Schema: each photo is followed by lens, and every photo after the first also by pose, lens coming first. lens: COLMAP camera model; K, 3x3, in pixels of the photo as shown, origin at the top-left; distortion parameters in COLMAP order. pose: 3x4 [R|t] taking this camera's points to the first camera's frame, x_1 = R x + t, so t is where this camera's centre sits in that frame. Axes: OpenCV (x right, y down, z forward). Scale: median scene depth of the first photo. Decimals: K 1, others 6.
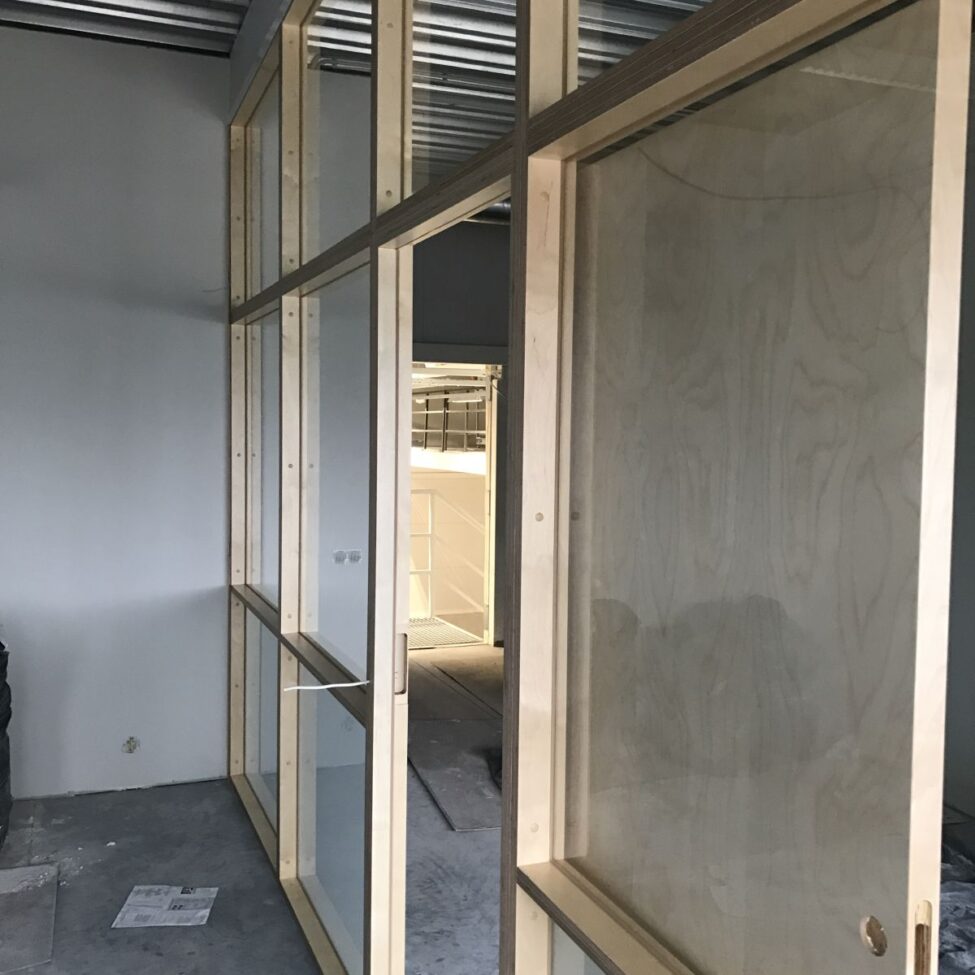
lens RADIAL K [[1063.9, 0, 485.2], [0, 1063.9, 491.6], [0, 0, 1]] dist [0.025191, 0.000000]
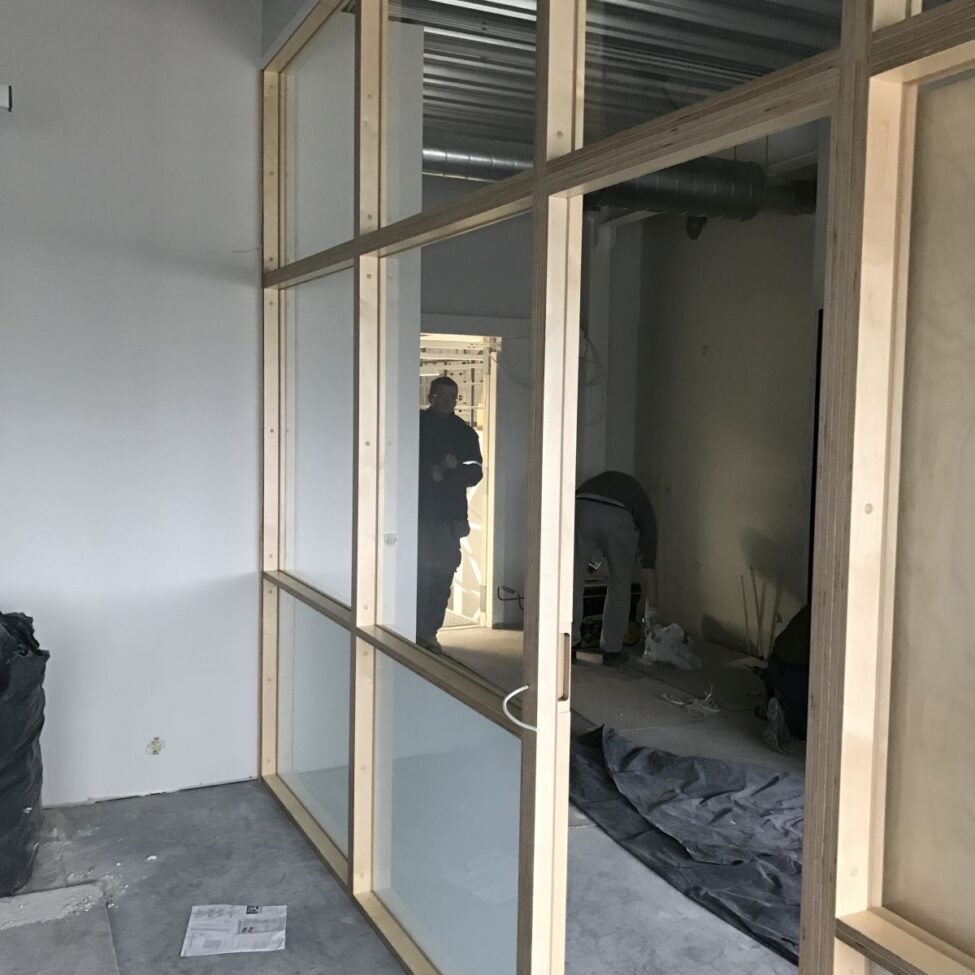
lens RADIAL K [[1063.9, 0, 489.5], [0, 1063.9, 482.7], [0, 0, 1]] dist [0.025191, 0.000000]
pose [[0.997039, -0.001987, 0.076872, -0.138744], [0.000802, 0.999881, 0.015436, -0.004137], [-0.076894, -0.015329, 0.996921, 0.078049]]
